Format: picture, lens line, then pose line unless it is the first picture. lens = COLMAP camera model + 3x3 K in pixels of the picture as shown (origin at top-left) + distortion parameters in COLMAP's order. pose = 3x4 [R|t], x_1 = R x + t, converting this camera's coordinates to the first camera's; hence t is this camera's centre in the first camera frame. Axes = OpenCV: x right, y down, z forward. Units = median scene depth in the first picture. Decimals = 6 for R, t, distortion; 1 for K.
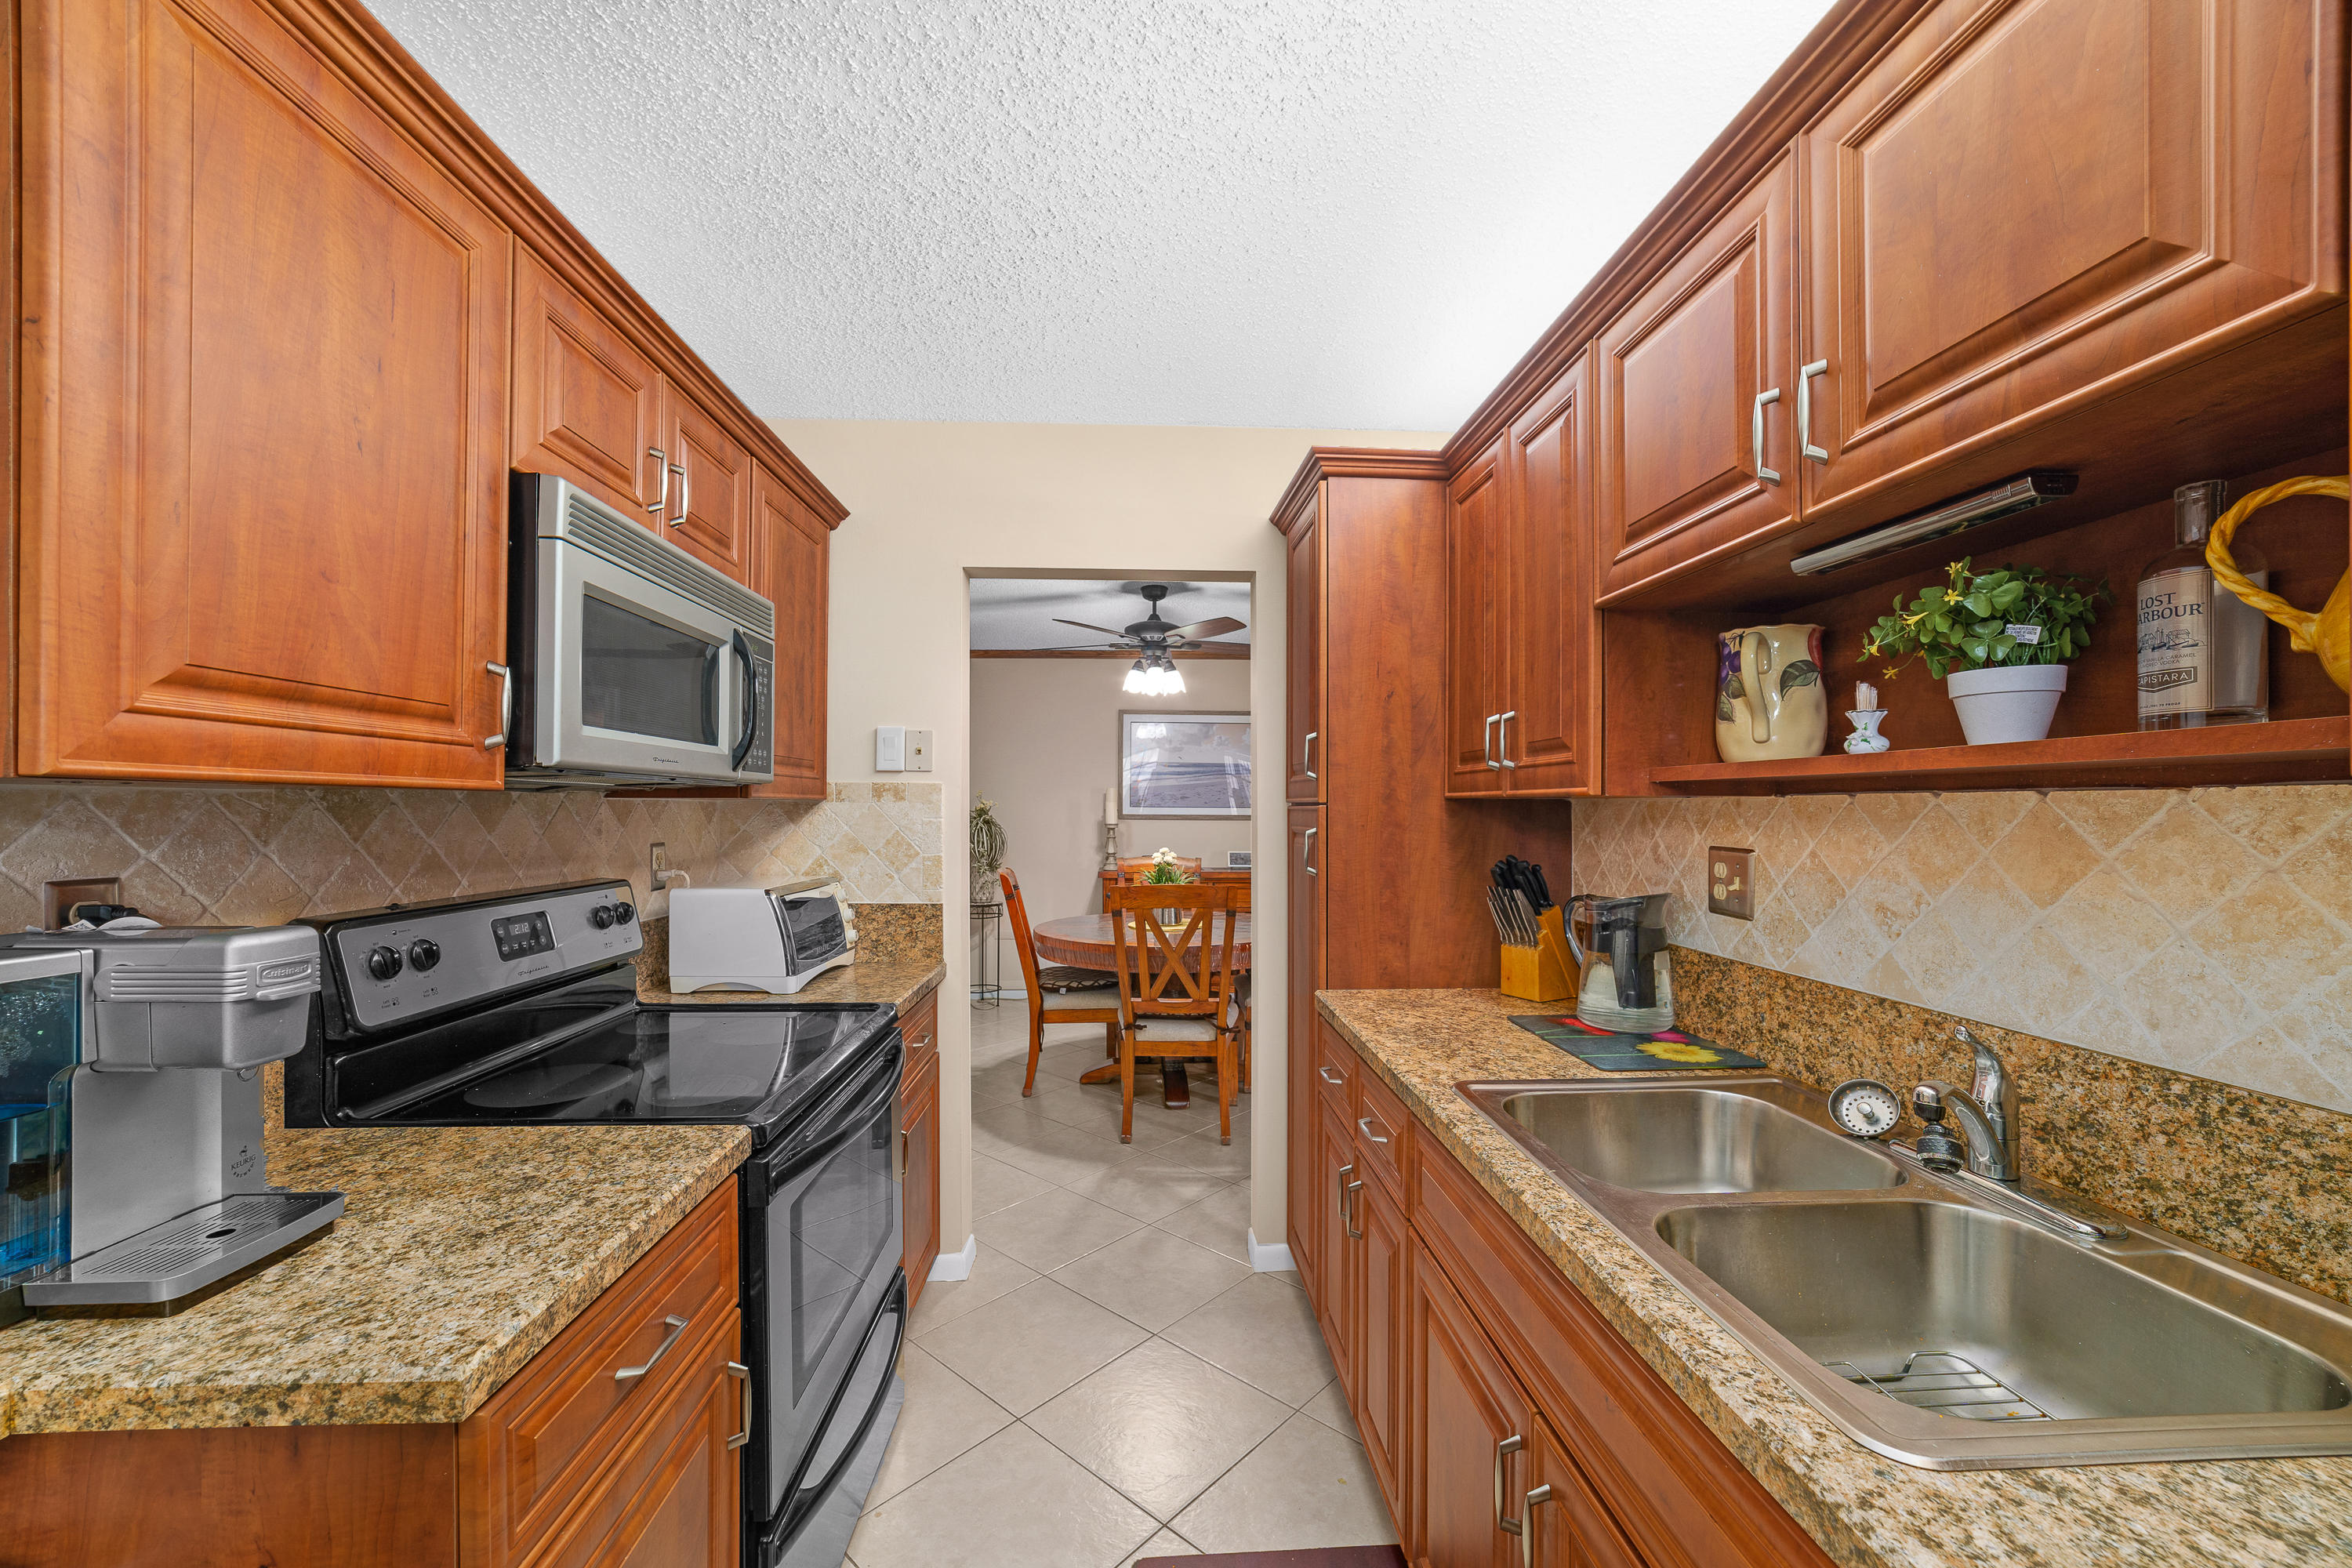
lens RADIAL K [[902.7, 0, 1175.6], [0, 902.7, 808.9], [0, 0, 1]] dist [-0.022396, 0.006967]
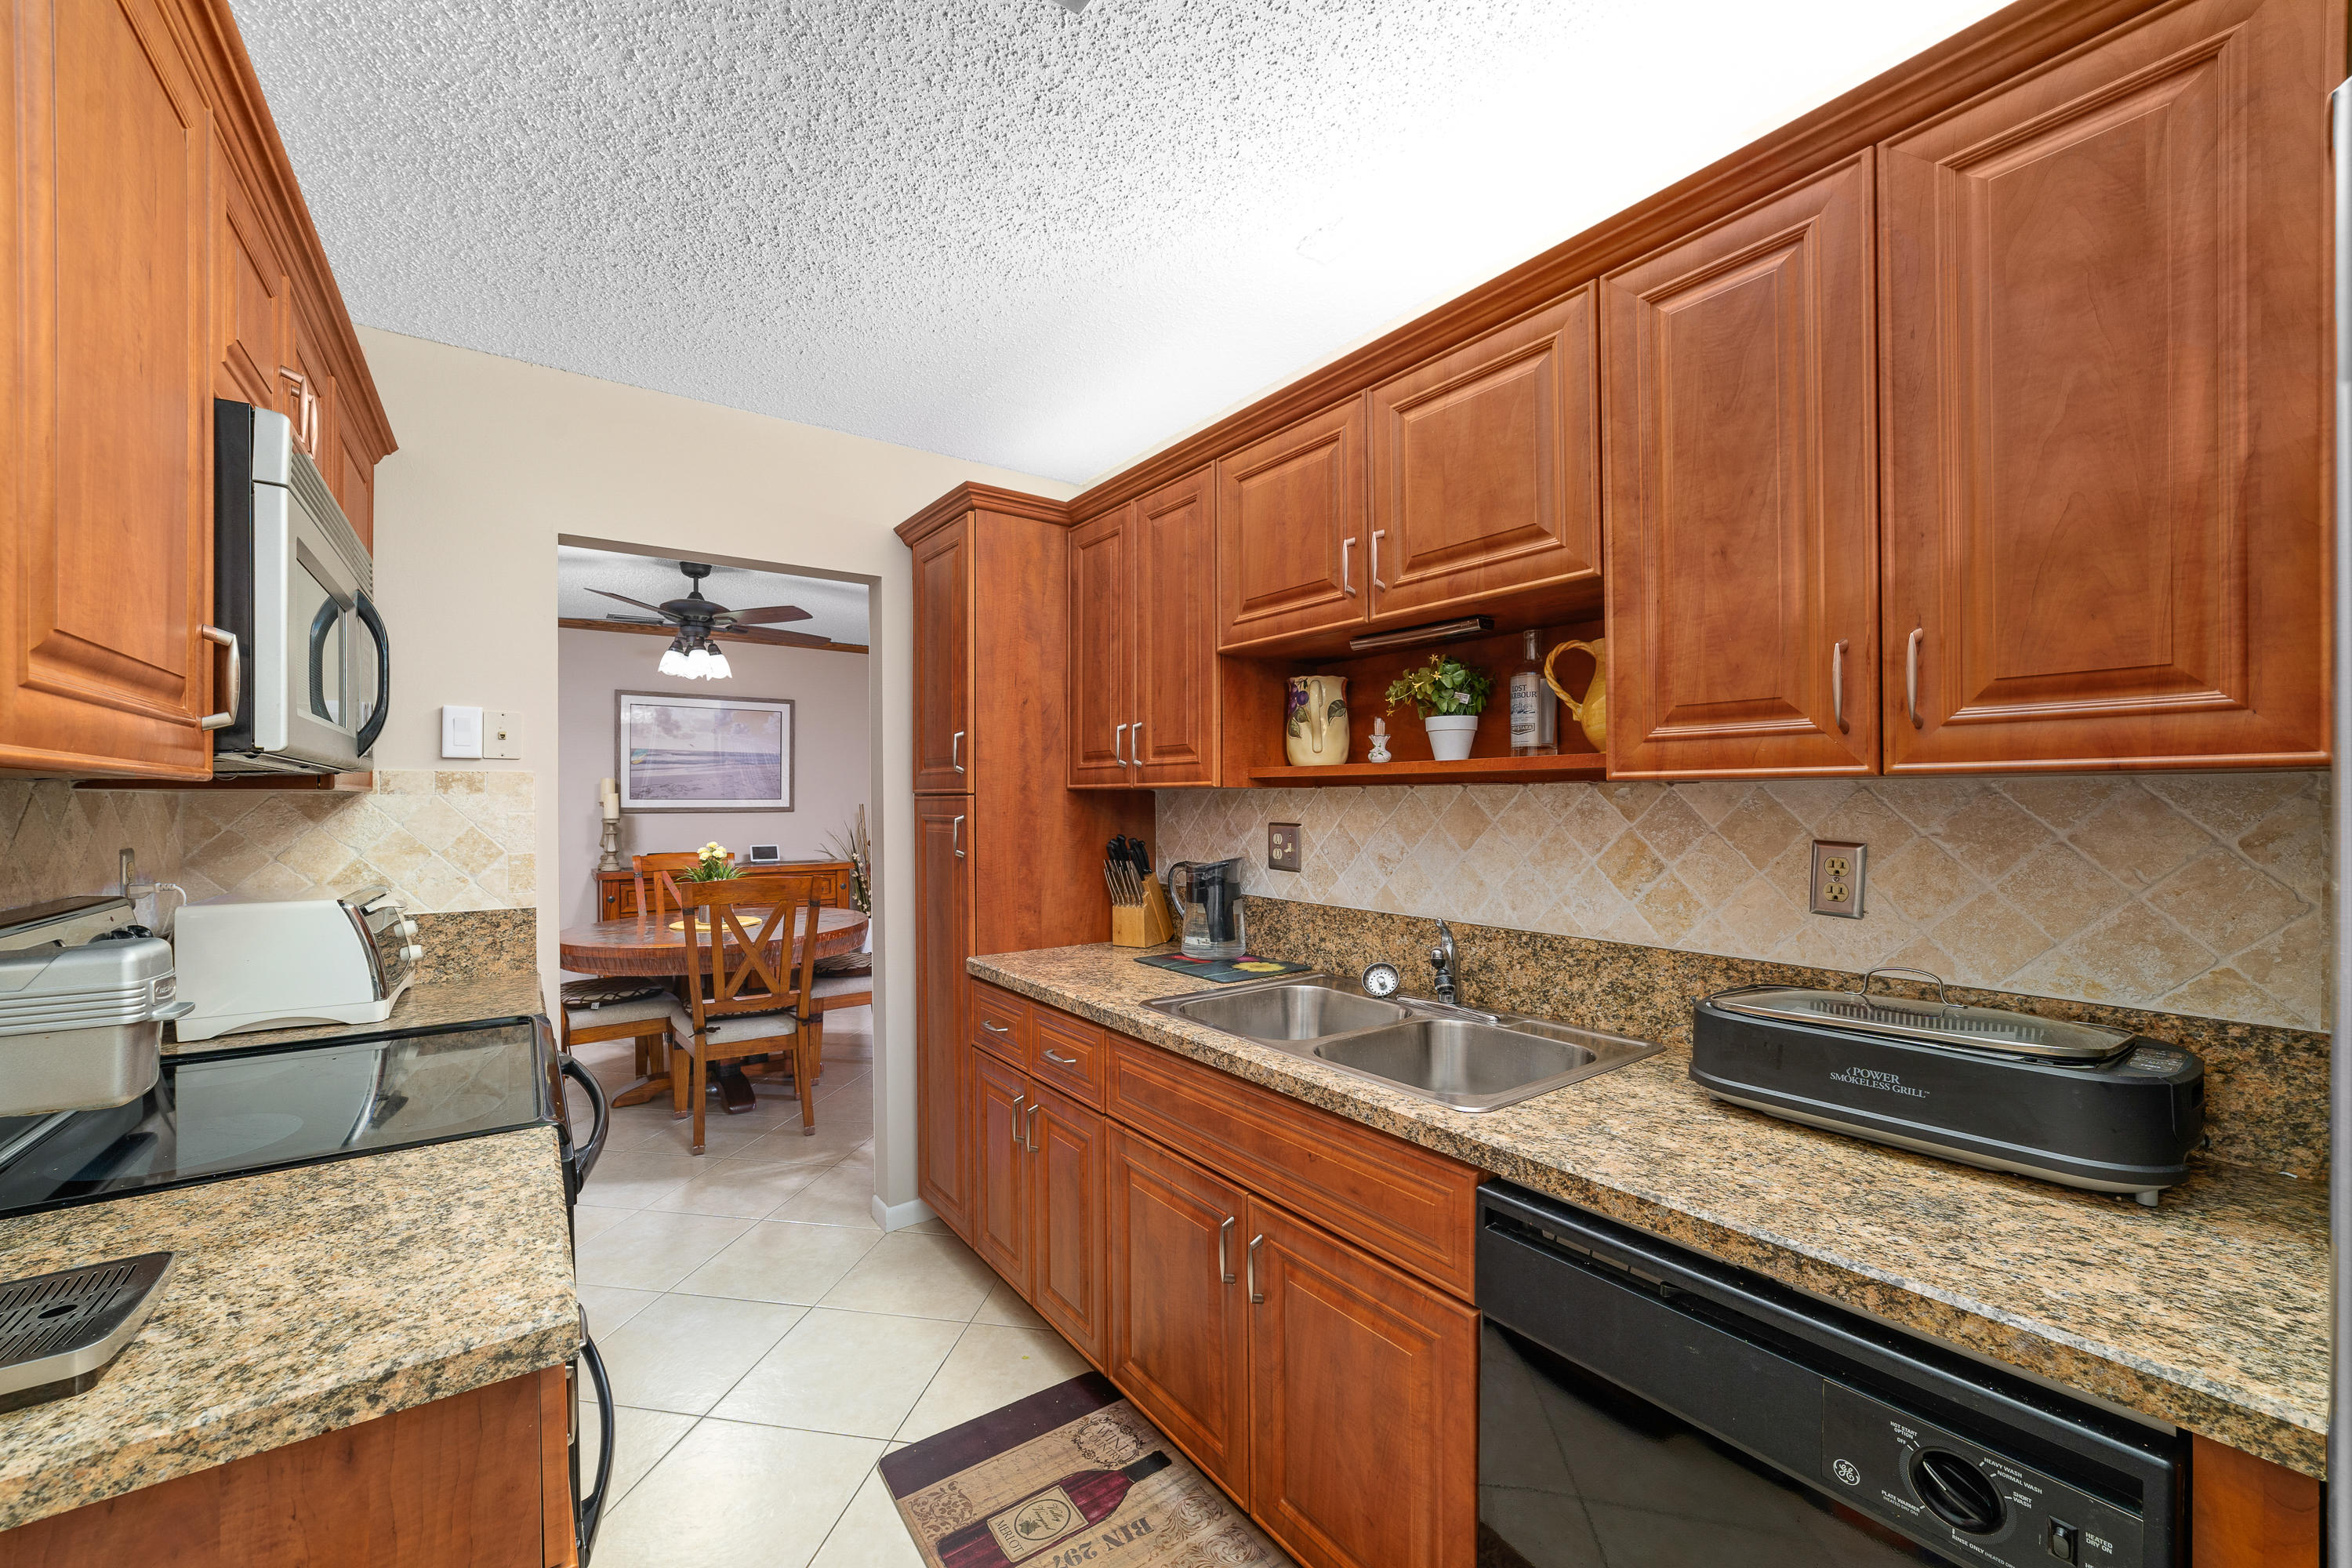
lens RADIAL K [[902.6, 0, 1172.6], [0, 902.6, 801.2], [0, 0, 1]] dist [-0.023653, 0.007410]
pose [[0.841789, -0.007186, 0.539758, -0.373583], [0.006390, 0.999974, 0.003348, 0.001666], [-0.539769, 0.000631, 0.841813, -0.155111]]
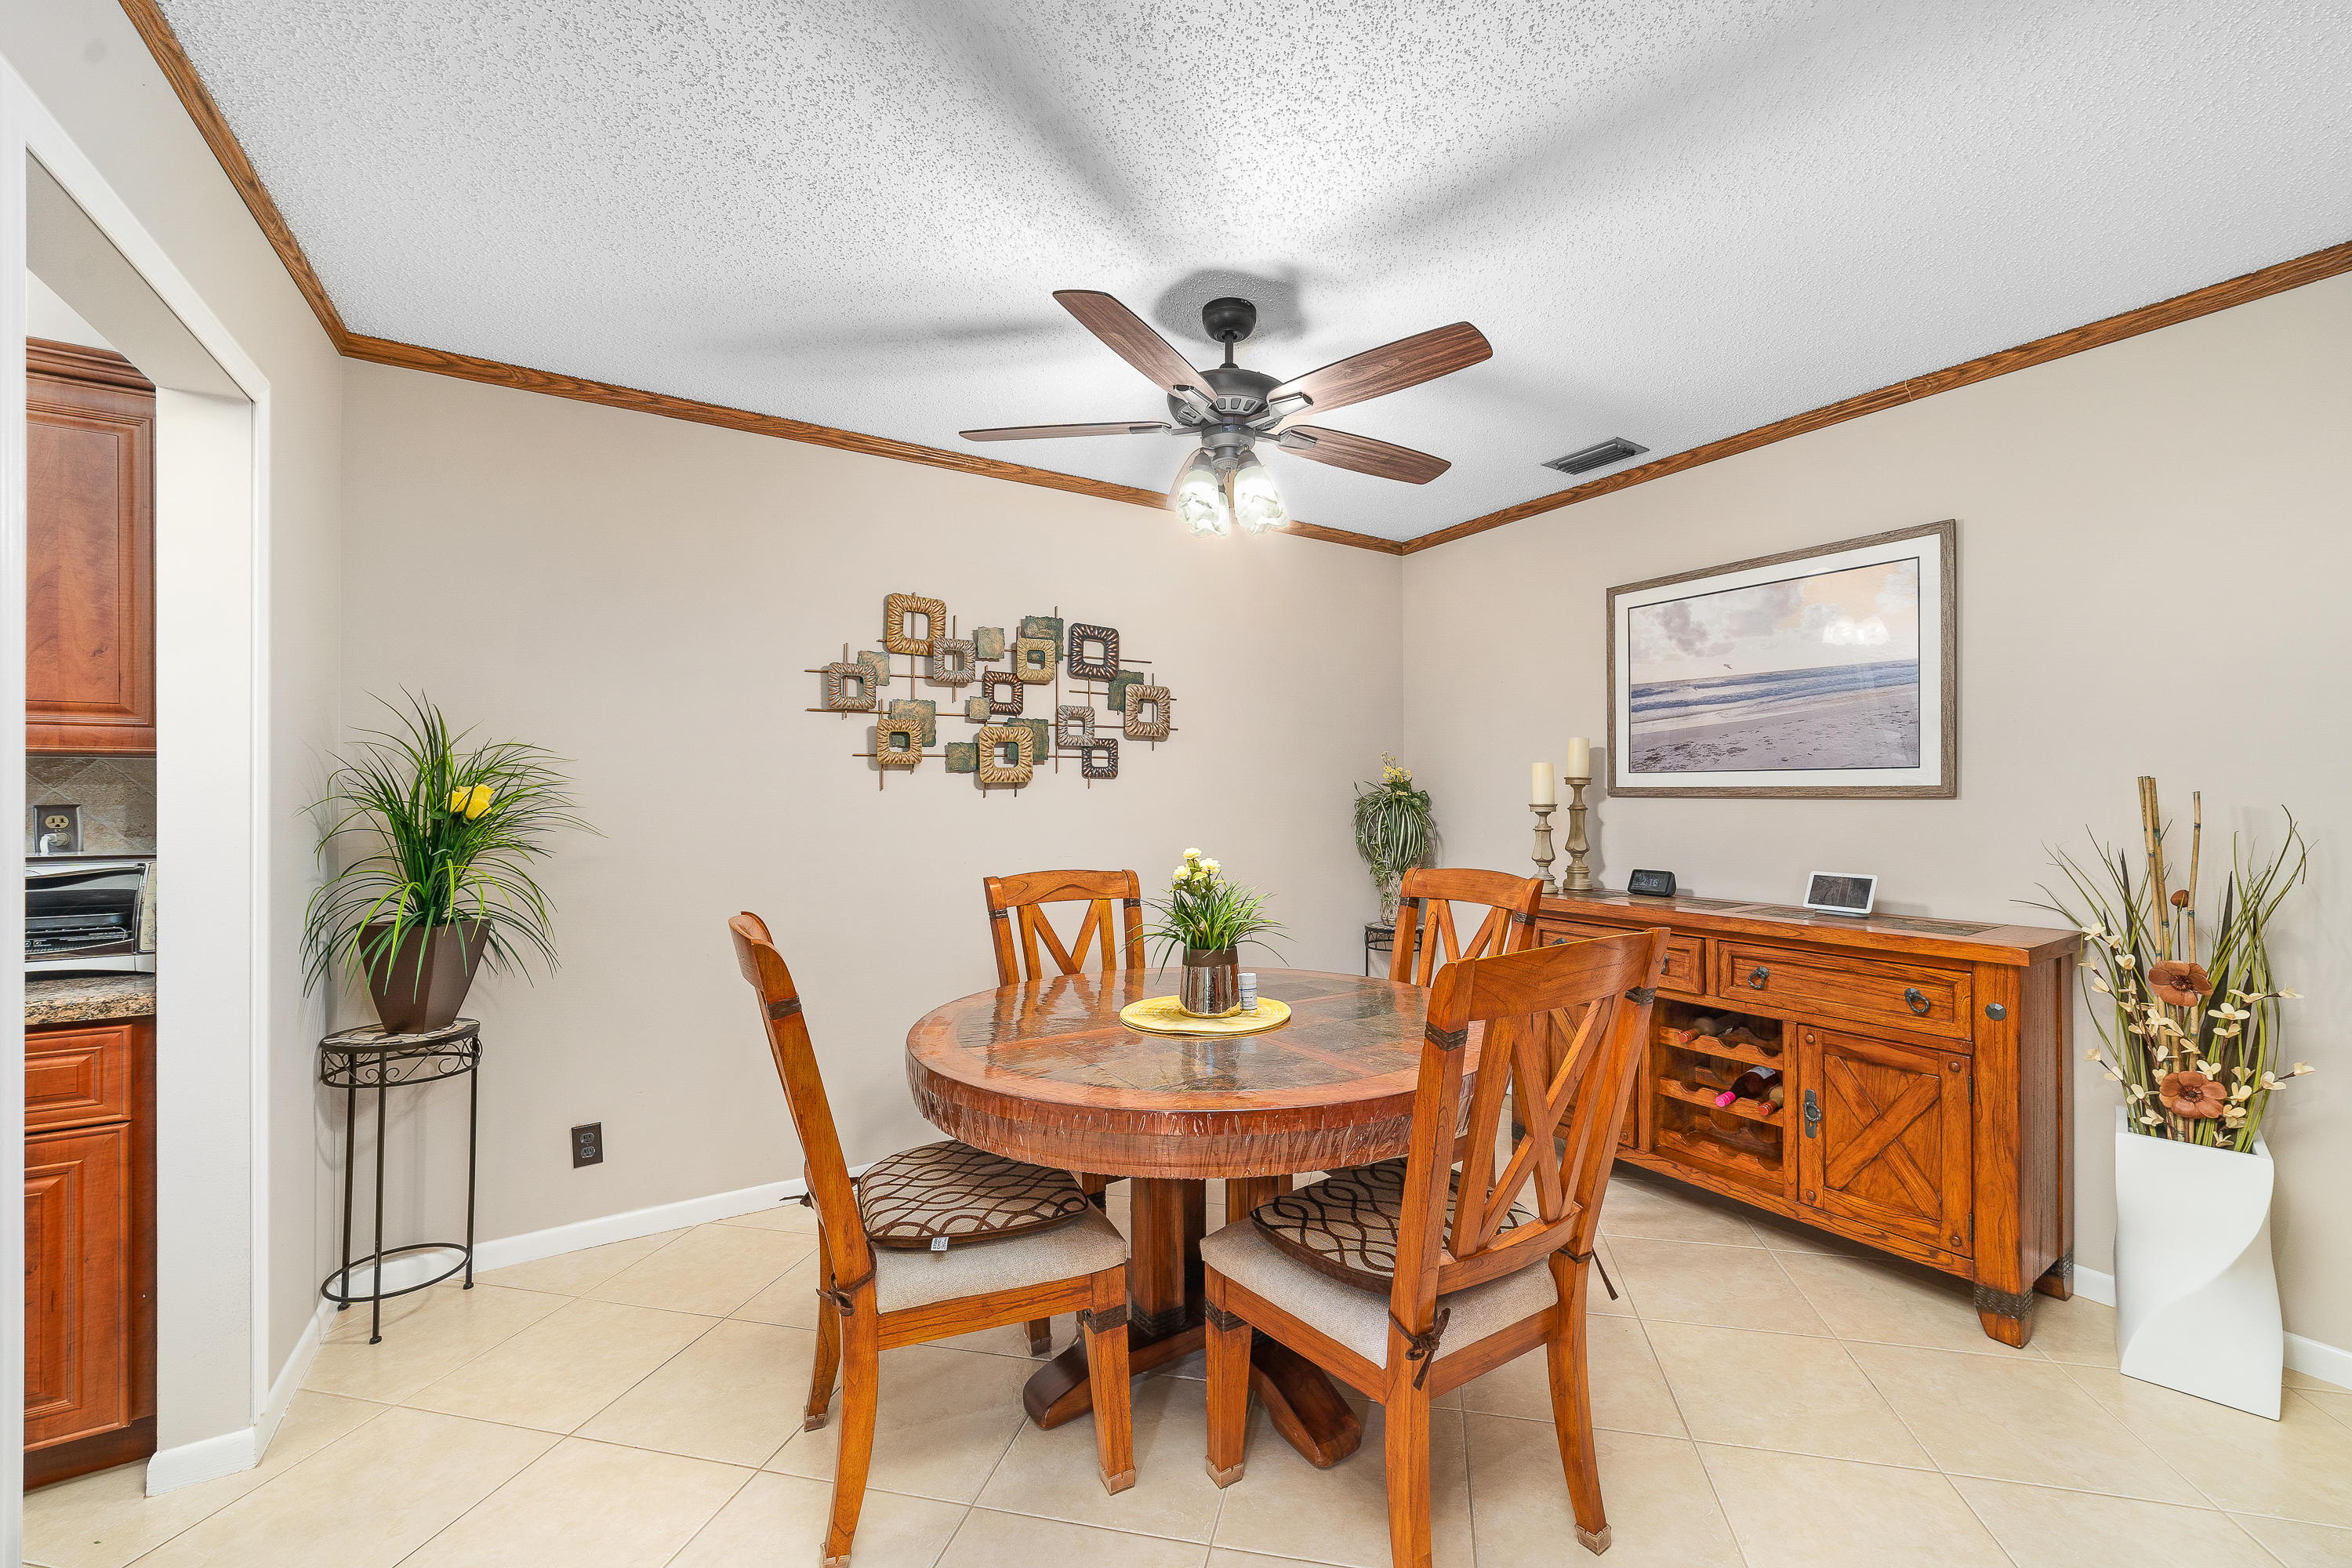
lens RADIAL K [[938.0, 0, 1215.9], [0, 938.0, 788.3], [0, 0, 1]] dist [-0.021467, 0.009191]
pose [[0.497603, -0.010177, -0.867345, 1.431285], [0.002850, 0.999945, -0.010098, 0.055620], [0.867400, 0.002553, 0.497605, 2.570501]]
